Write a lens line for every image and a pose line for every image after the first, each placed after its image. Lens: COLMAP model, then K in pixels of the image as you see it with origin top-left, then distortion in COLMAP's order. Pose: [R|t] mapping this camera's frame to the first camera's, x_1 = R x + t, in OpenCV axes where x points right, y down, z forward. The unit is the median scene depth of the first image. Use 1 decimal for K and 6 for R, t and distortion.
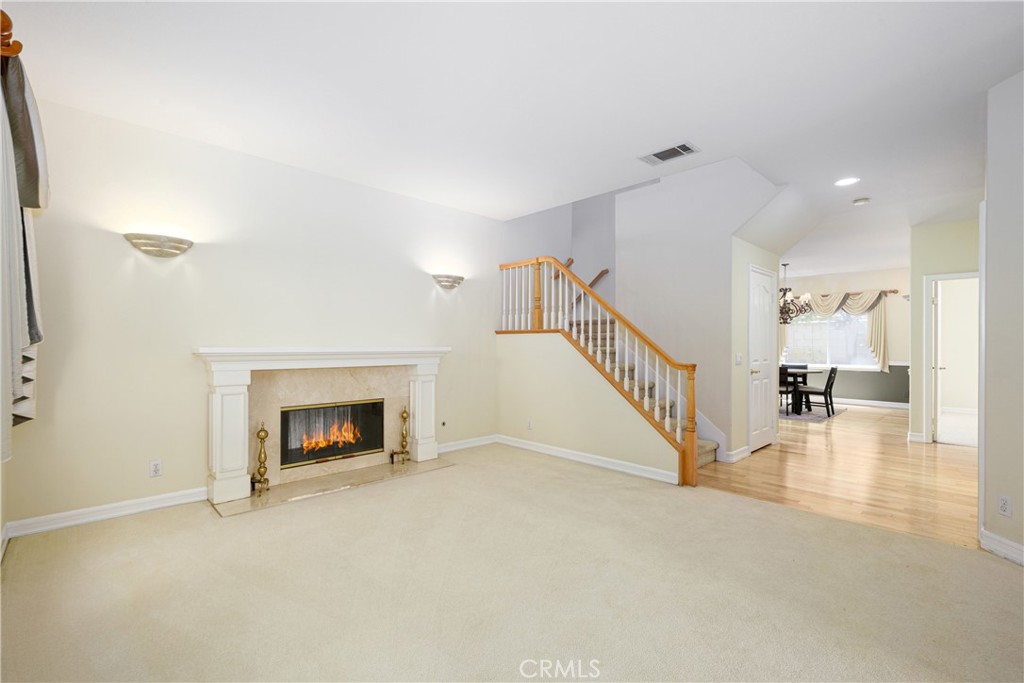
lens RADIAL K [[456.2, 0, 510.9], [0, 456.2, 344.5], [0, 0, 1]] dist [0.000876, -0.000111]
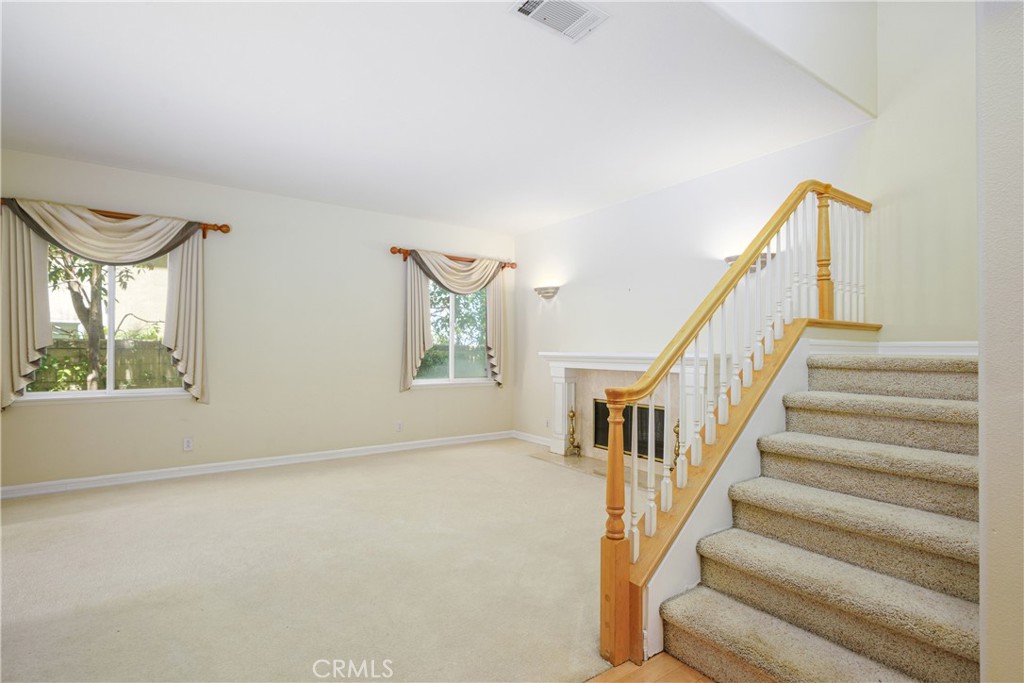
lens RADIAL K [[471.0, 0, 512.1], [0, 471.0, 344.7], [0, 0, 1]] dist [-0.000161, 0.000064]
pose [[-0.135170, -0.007910, -0.990791, 0.917965], [0.007172, 0.999934, -0.008961, -0.004891], [0.990796, -0.008318, -0.135104, 1.027146]]
